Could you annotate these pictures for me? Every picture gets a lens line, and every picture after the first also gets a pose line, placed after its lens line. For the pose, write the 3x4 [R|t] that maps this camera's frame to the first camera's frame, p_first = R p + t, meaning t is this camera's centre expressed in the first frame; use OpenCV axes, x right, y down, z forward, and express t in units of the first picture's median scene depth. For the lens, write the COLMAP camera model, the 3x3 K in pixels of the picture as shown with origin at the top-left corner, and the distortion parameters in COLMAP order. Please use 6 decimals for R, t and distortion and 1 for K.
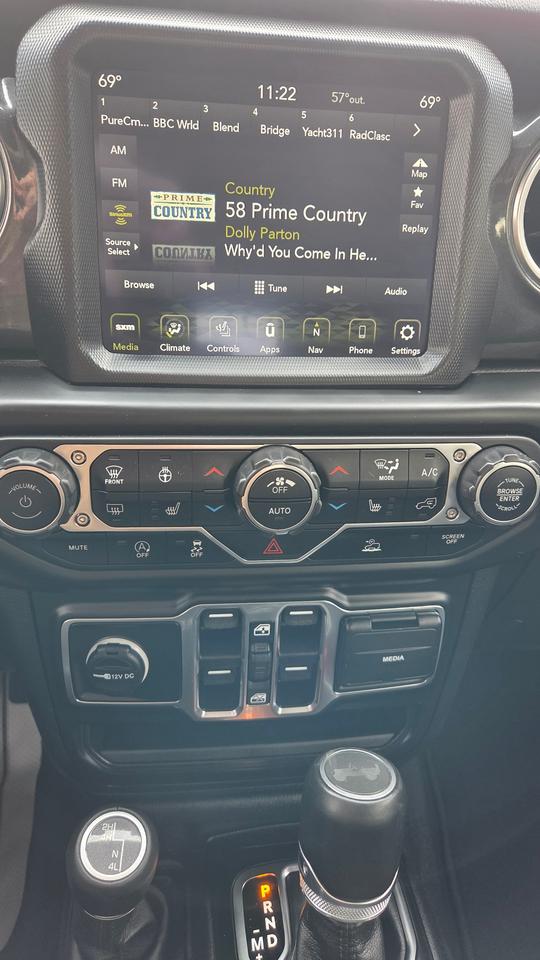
lens RADIAL K [[640.1, 0, 270.0], [0, 640.1, 480.0], [0, 0, 1]] dist [0.039066, -0.035917]
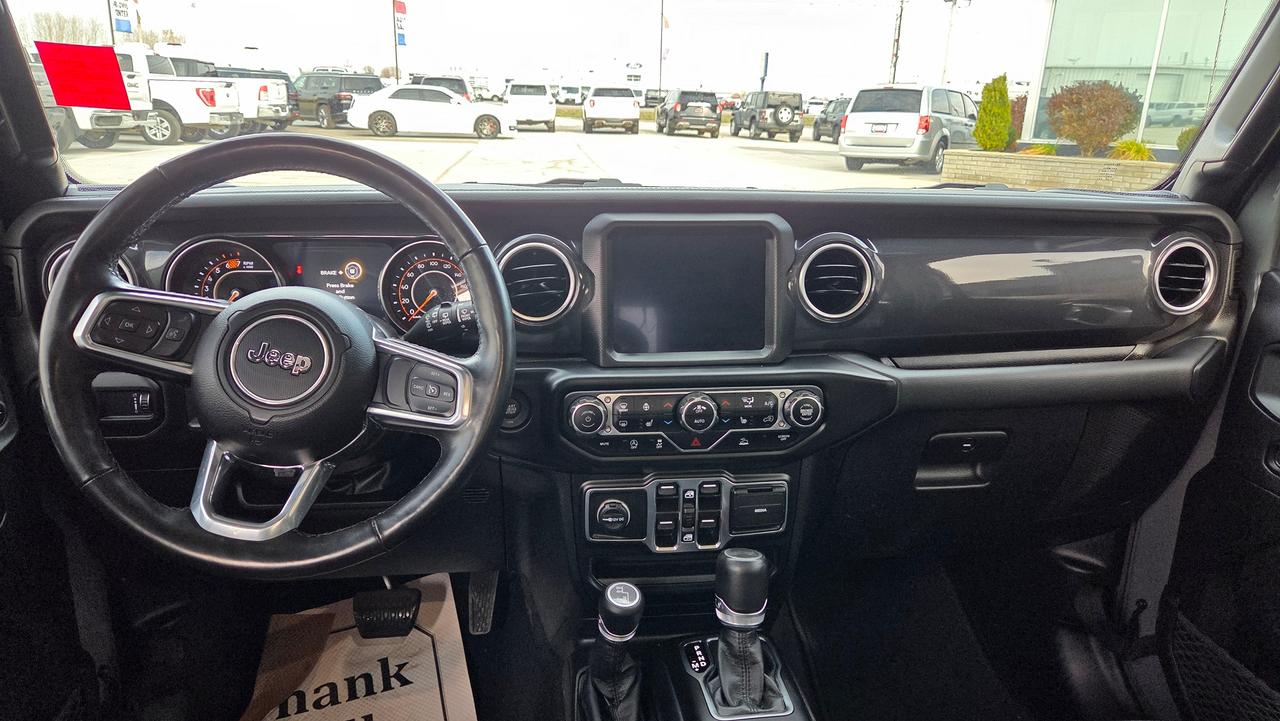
lens RADIAL K [[853.4, 0, 641.3], [0, 853.4, 359.3], [0, 0, 1]] dist [0.039066, -0.035917]
pose [[0.999327, -0.034336, 0.012888, -0.201191], [0.036064, 0.983871, -0.175206, 0.324818], [-0.006665, 0.175553, 0.984447, -1.796171]]
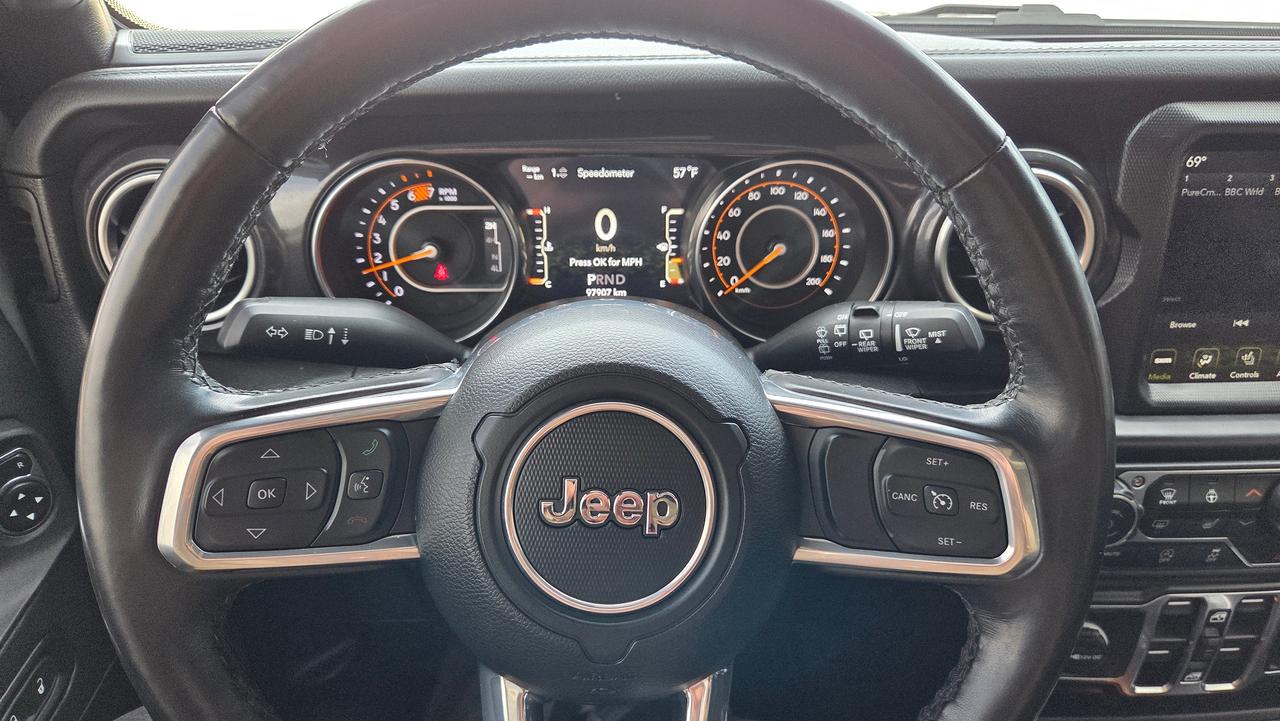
lens RADIAL K [[853.4, 0, 641.3], [0, 853.4, 359.3], [0, 0, 1]] dist [0.039066, -0.035917]
pose [[0.996985, -0.000980, -0.077593, -0.995159], [0.005102, 0.998585, 0.052941, -0.317497], [0.077432, -0.053178, 0.995578, -0.550103]]
